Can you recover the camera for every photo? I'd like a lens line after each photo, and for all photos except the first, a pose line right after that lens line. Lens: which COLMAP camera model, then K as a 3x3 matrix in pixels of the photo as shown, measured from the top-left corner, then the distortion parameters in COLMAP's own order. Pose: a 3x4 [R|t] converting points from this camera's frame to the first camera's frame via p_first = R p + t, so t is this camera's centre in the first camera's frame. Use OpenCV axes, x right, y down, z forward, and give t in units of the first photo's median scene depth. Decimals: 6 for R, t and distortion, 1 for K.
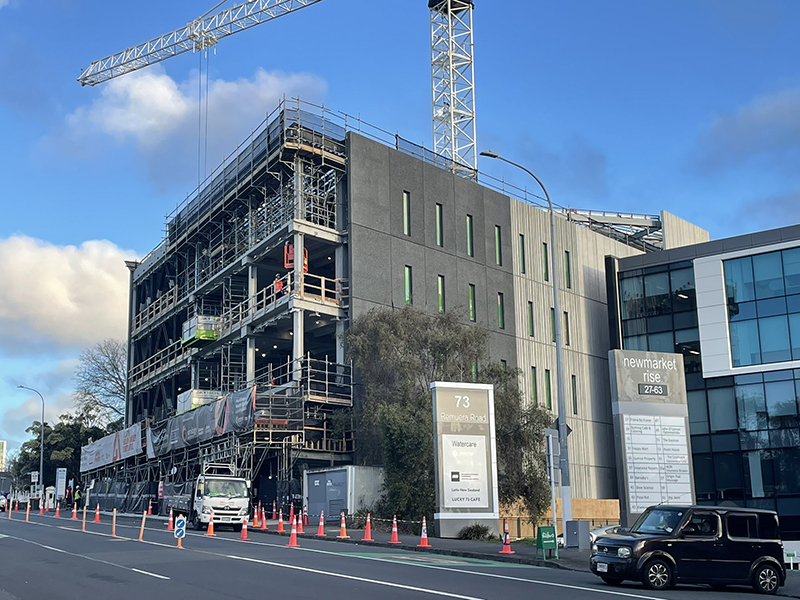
lens RADIAL K [[1148.9, 0, 400.0], [0, 1148.9, 300.0], [0, 0, 1]] dist [0.093246, 0.001880]
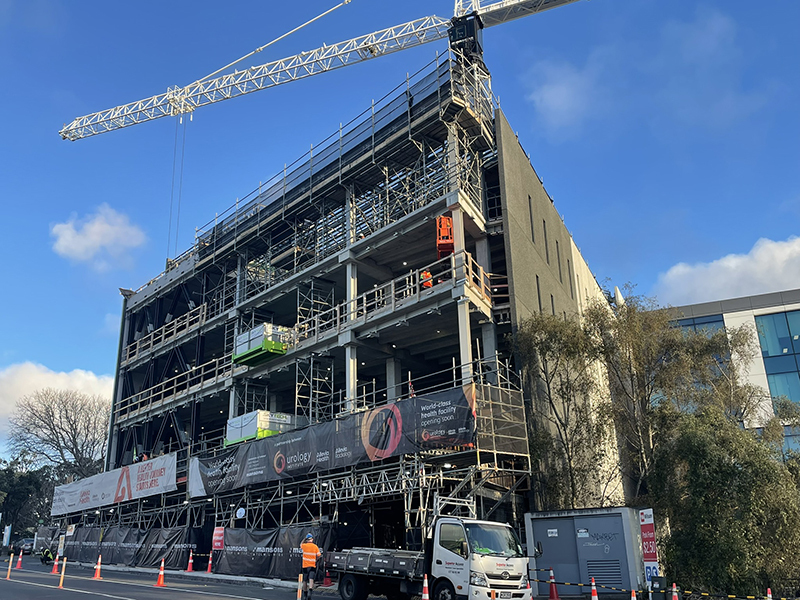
lens RADIAL K [[758.9, 0, 400.0], [0, 758.9, 300.0], [0, 0, 1]] dist [0.049664, -0.012087]
pose [[0.967032, 0.082135, 0.241045, -0.210507], [-0.048595, 0.988683, -0.141933, 0.068683], [-0.249975, 0.125540, 0.960079, 0.429982]]
